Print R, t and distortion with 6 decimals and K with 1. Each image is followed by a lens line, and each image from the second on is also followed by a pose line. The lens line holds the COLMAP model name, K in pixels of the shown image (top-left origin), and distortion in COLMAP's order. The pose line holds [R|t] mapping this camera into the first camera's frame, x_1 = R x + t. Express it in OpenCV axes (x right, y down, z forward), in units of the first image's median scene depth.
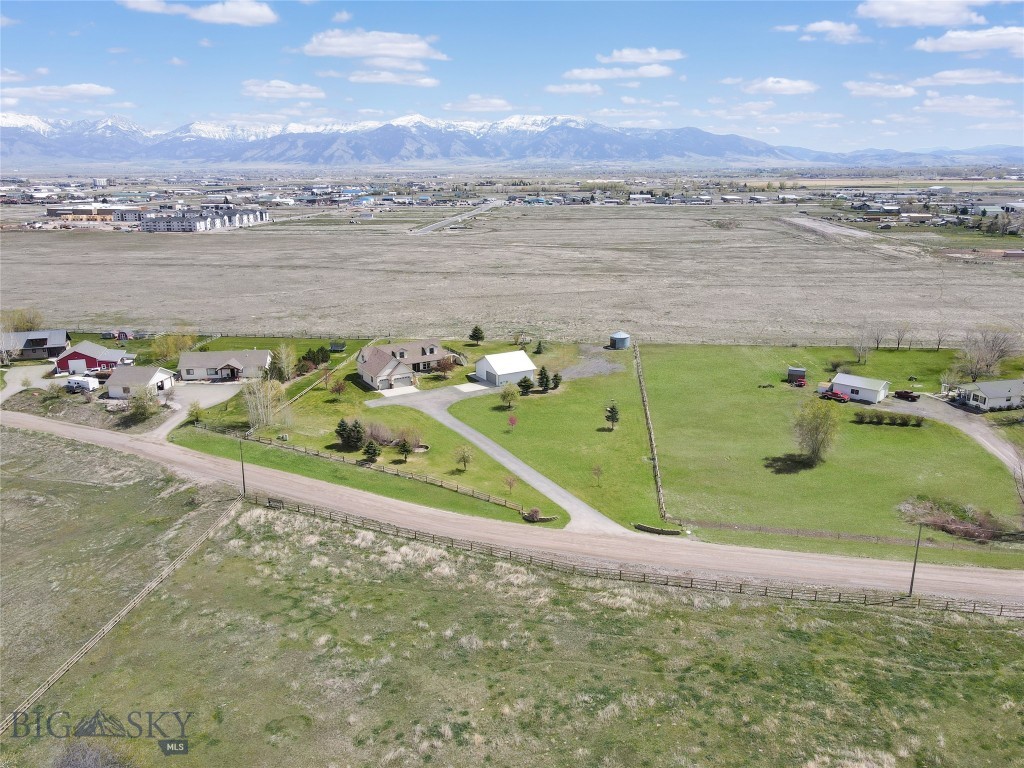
lens RADIAL K [[719.5, 0, 512.0], [0, 719.5, 382.9], [0, 0, 1]] dist [0.013952, -0.000239]
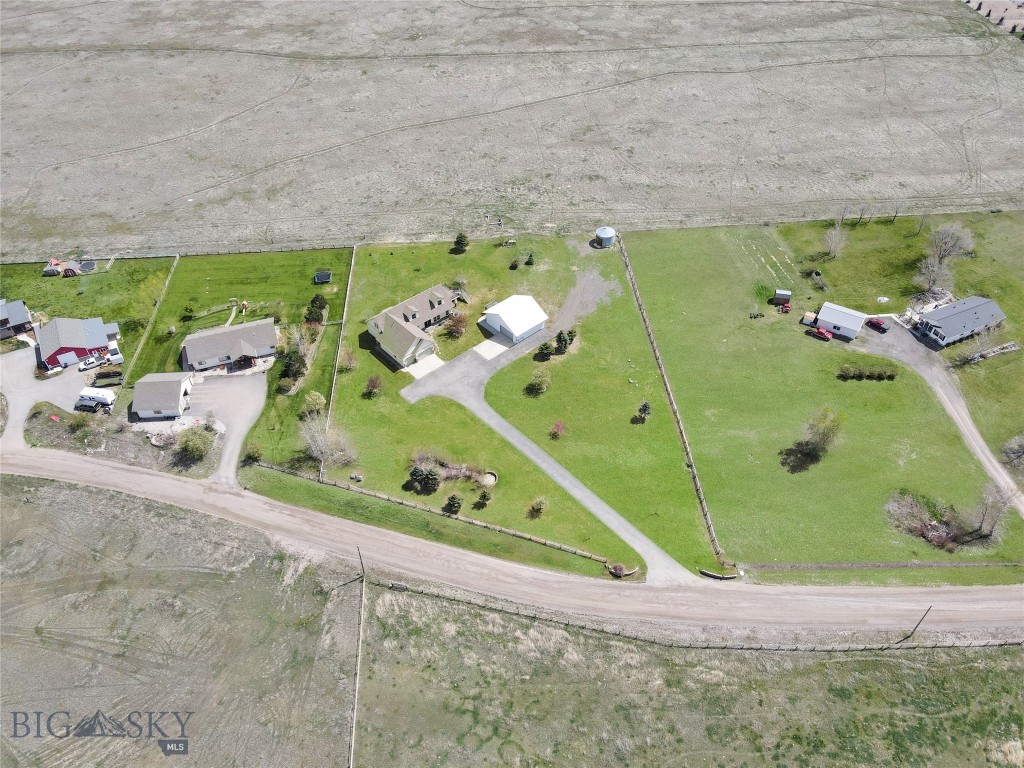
lens RADIAL K [[719.5, 0, 512.2], [0, 719.5, 382.2], [0, 0, 1]] dist [0.013952, -0.000239]
pose [[0.983289, -0.127922, 0.129532, -0.314149], [0.057341, 0.892922, 0.446544, -0.778699], [-0.172785, -0.431655, 0.885336, 0.096162]]
